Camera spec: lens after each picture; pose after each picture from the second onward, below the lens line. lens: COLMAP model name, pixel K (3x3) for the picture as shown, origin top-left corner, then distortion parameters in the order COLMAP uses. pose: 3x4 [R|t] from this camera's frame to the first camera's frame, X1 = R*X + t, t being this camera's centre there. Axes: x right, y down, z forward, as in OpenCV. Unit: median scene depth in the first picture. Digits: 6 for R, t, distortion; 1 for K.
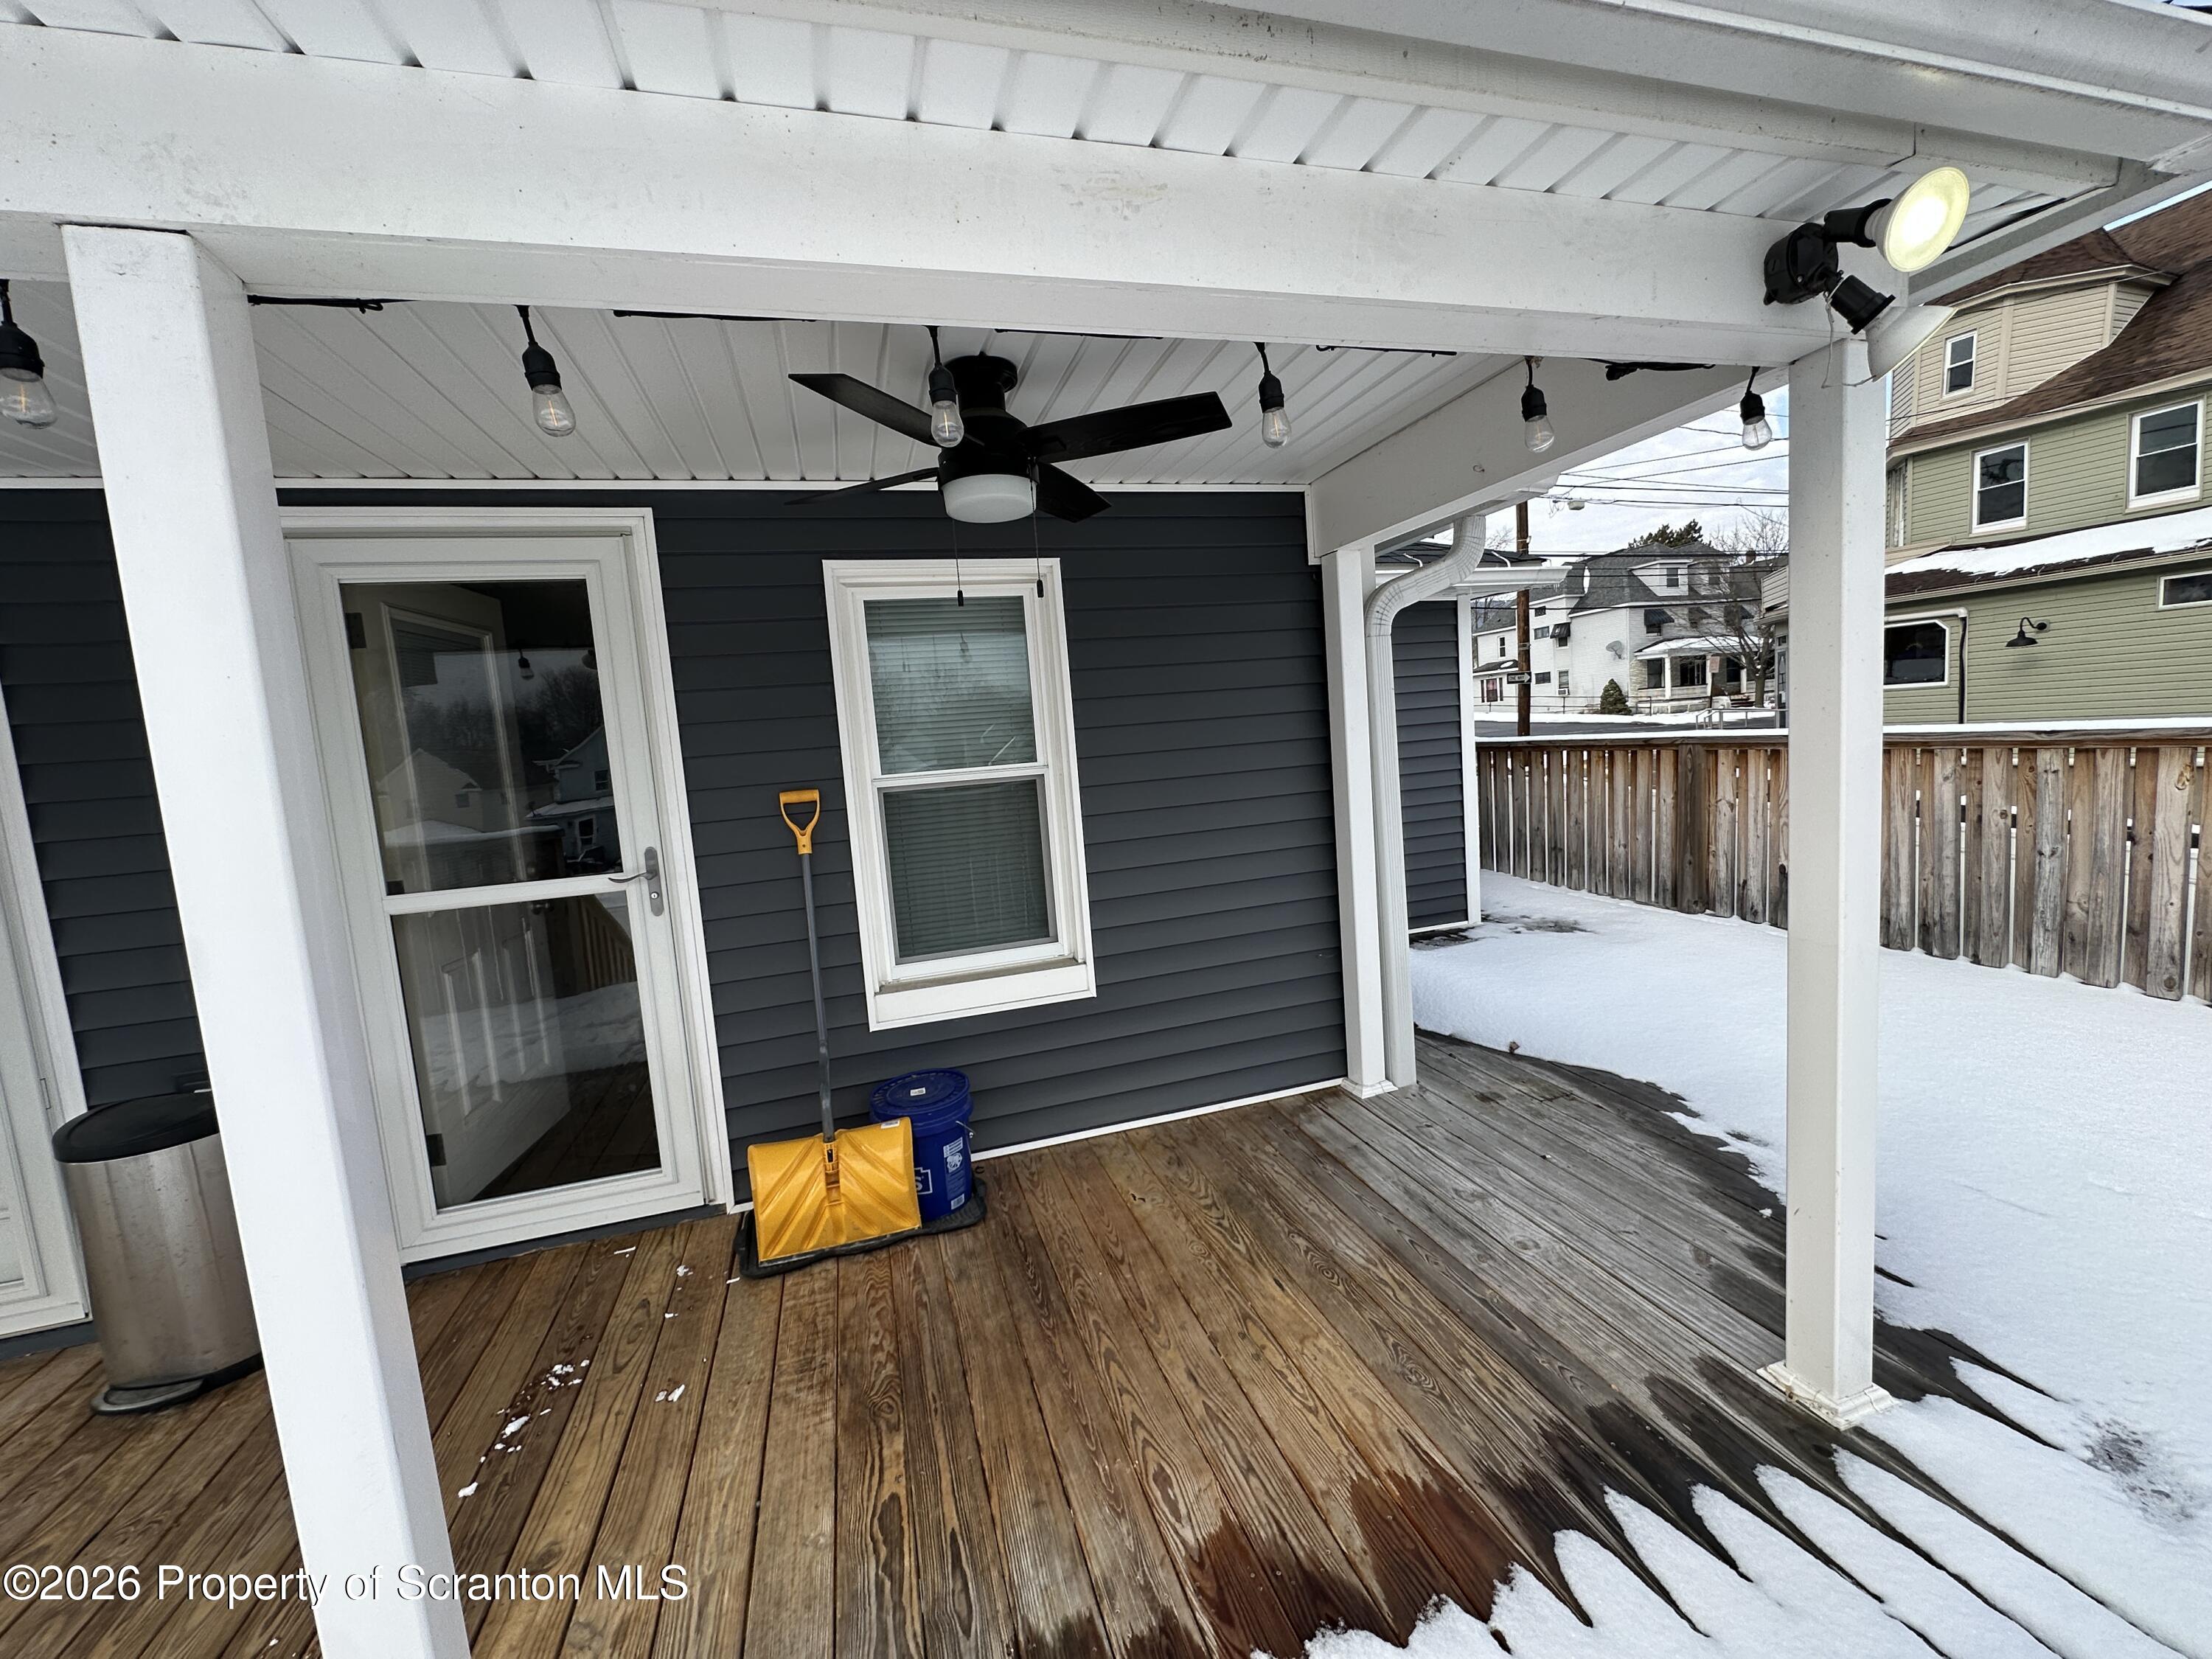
lens RADIAL K [[880.6, 0, 1101.3], [0, 880.6, 824.7], [0, 0, 1]] dist [-0.002107, 0.000153]
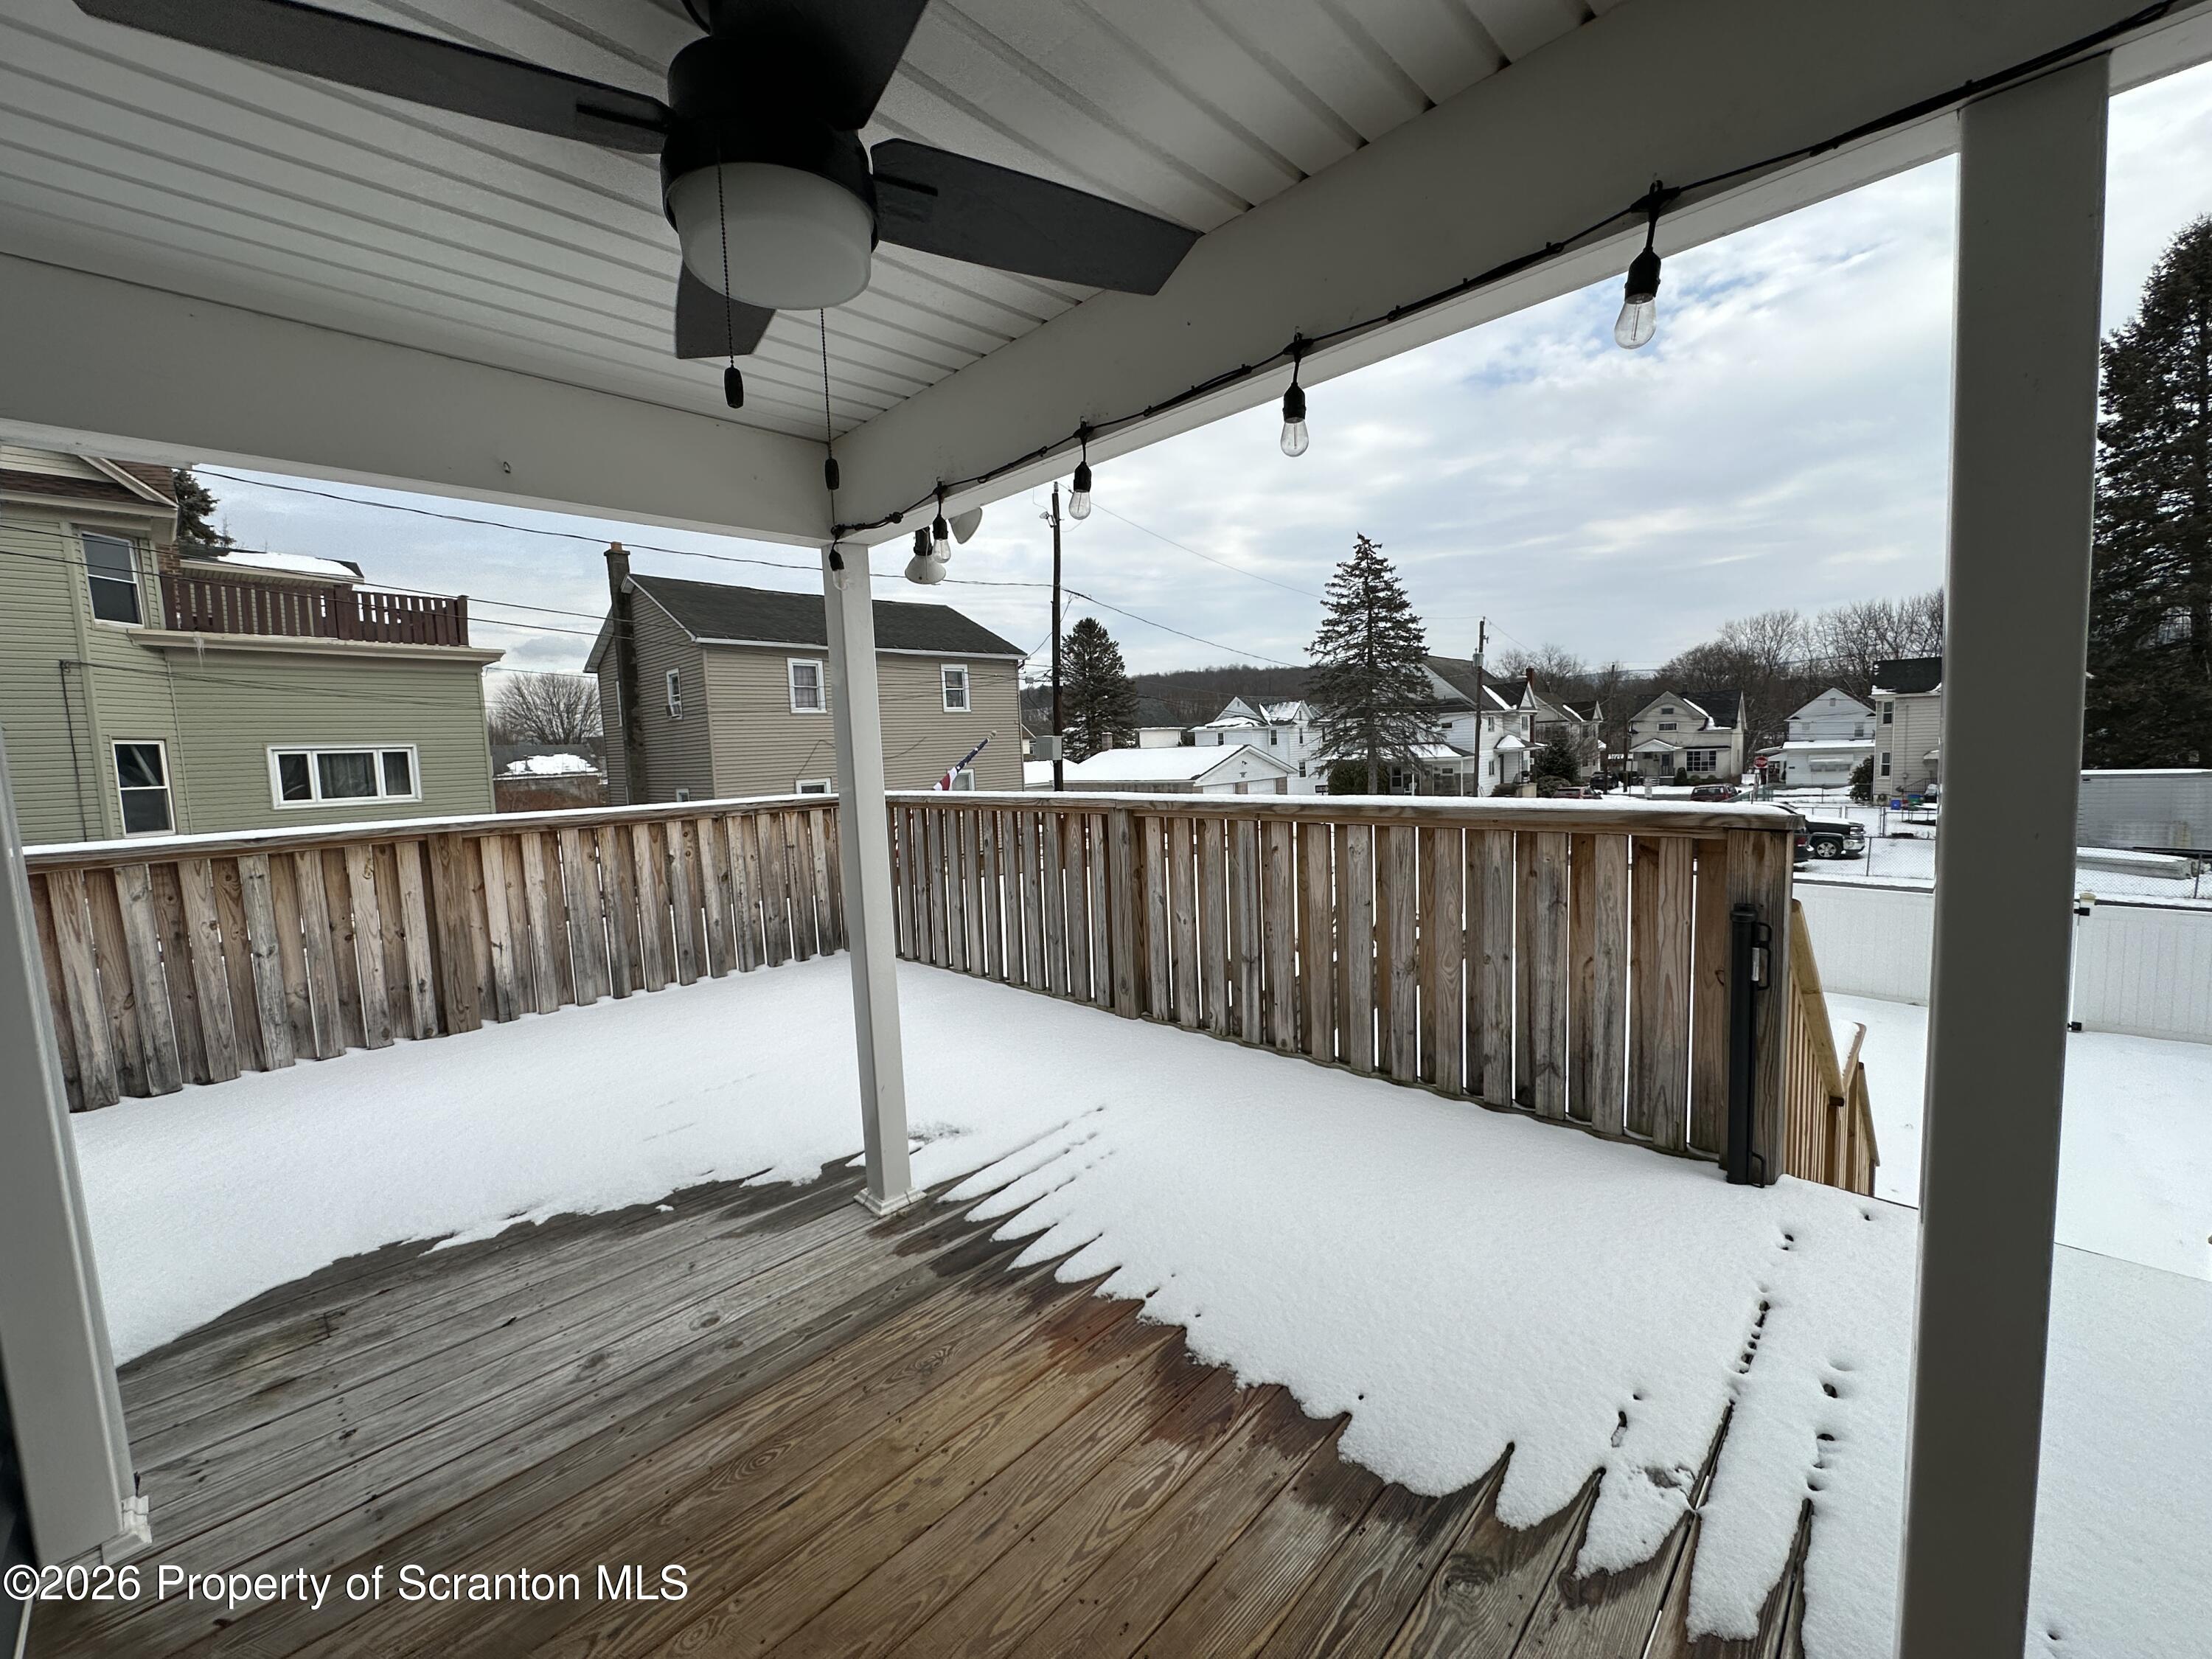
lens RADIAL K [[880.6, 0, 1102.8], [0, 880.6, 832.3], [0, 0, 1]] dist [-0.002107, 0.000153]
pose [[-0.480758, 0.009996, 0.876796, -0.558500], [0.168295, 0.982397, 0.081078, -0.044740], [-0.860551, 0.186539, -0.473977, 0.985610]]
